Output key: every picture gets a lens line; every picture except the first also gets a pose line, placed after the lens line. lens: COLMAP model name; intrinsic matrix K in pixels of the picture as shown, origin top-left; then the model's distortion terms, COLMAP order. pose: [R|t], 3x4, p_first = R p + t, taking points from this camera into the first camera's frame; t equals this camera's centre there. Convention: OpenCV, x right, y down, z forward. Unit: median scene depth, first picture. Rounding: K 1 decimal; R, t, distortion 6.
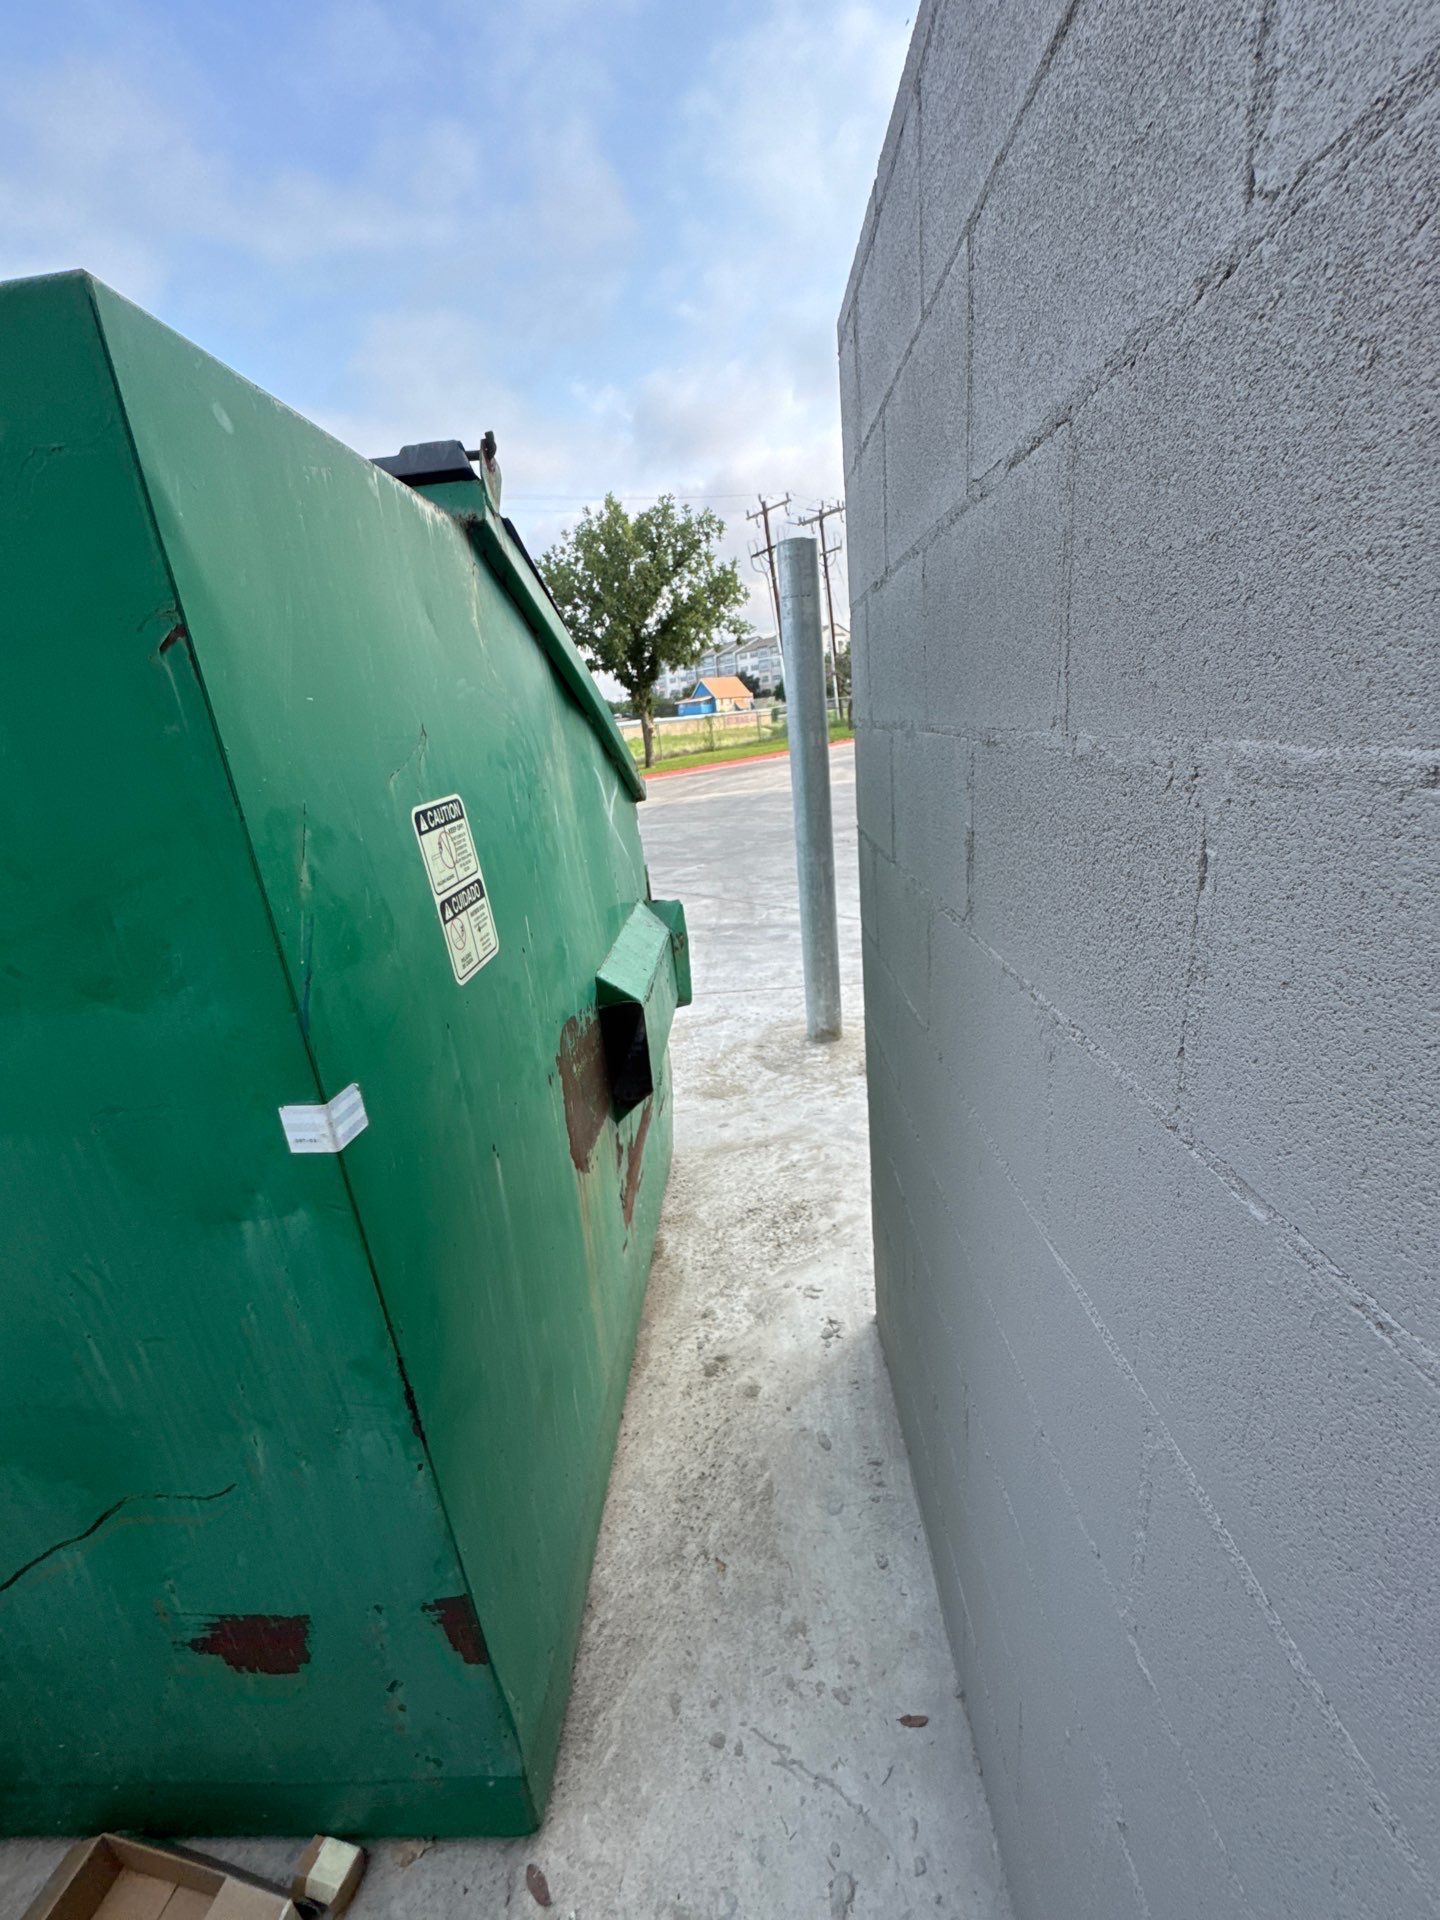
lens RADIAL K [[763.4, 0, 720.0], [0, 763.4, 960.0], [0, 0, 1]] dist [-0.002295, 0.000103]
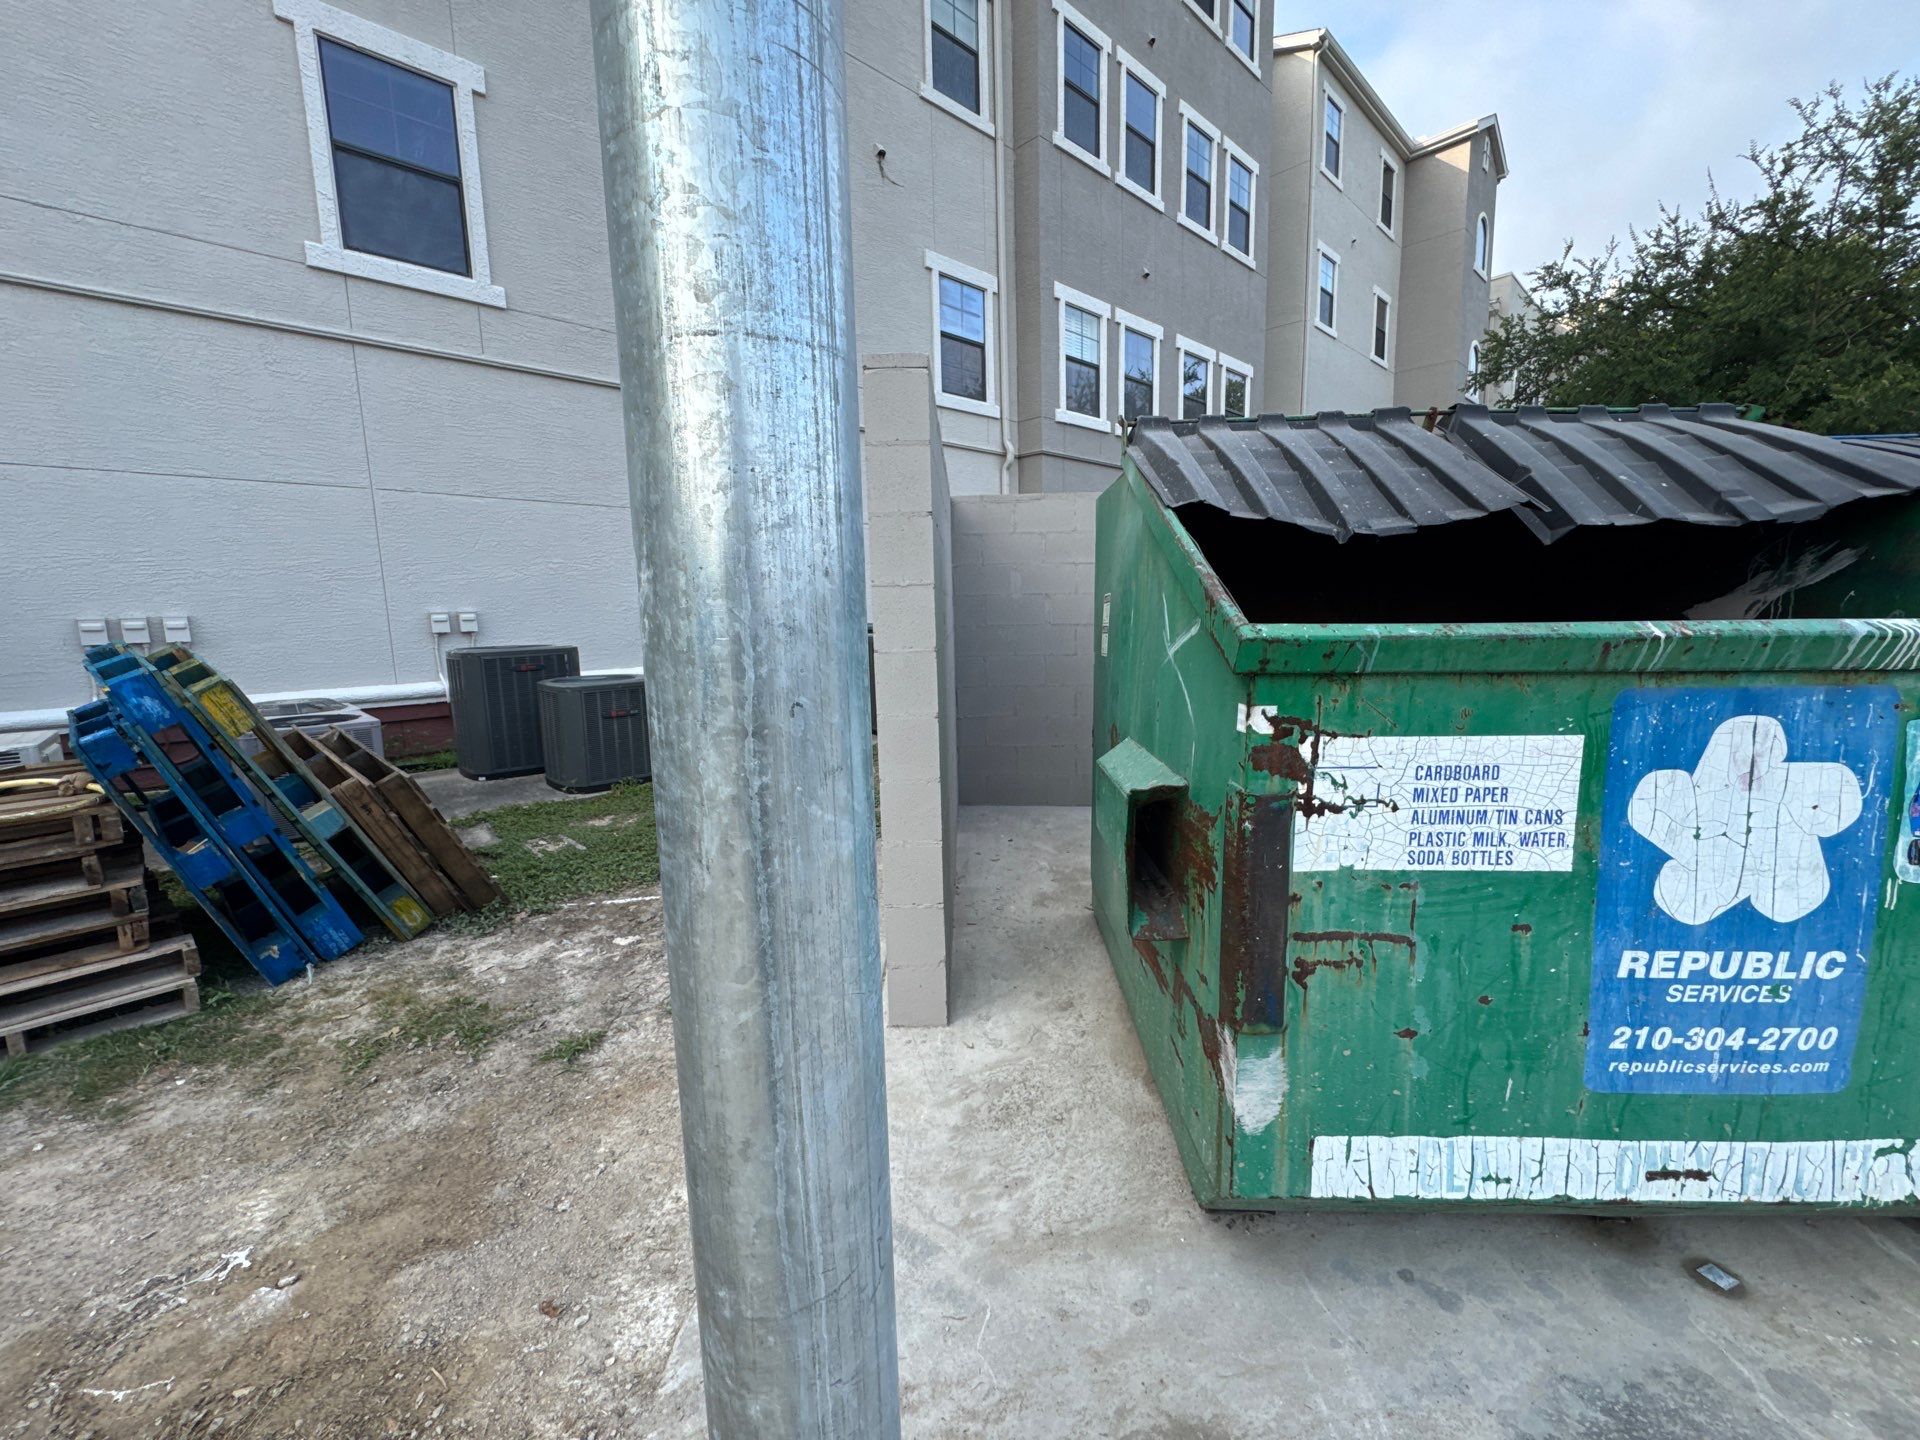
lens RADIAL K [[763.4, 0, 959.2], [0, 763.4, 717.6], [0, 0, 1]] dist [-0.002295, 0.000103]
pose [[-0.992801, 0.119715, 0.003752, 0.085553], [0.109075, 0.890736, 0.441239, -0.415920], [0.049481, 0.438472, -0.897382, 1.421514]]
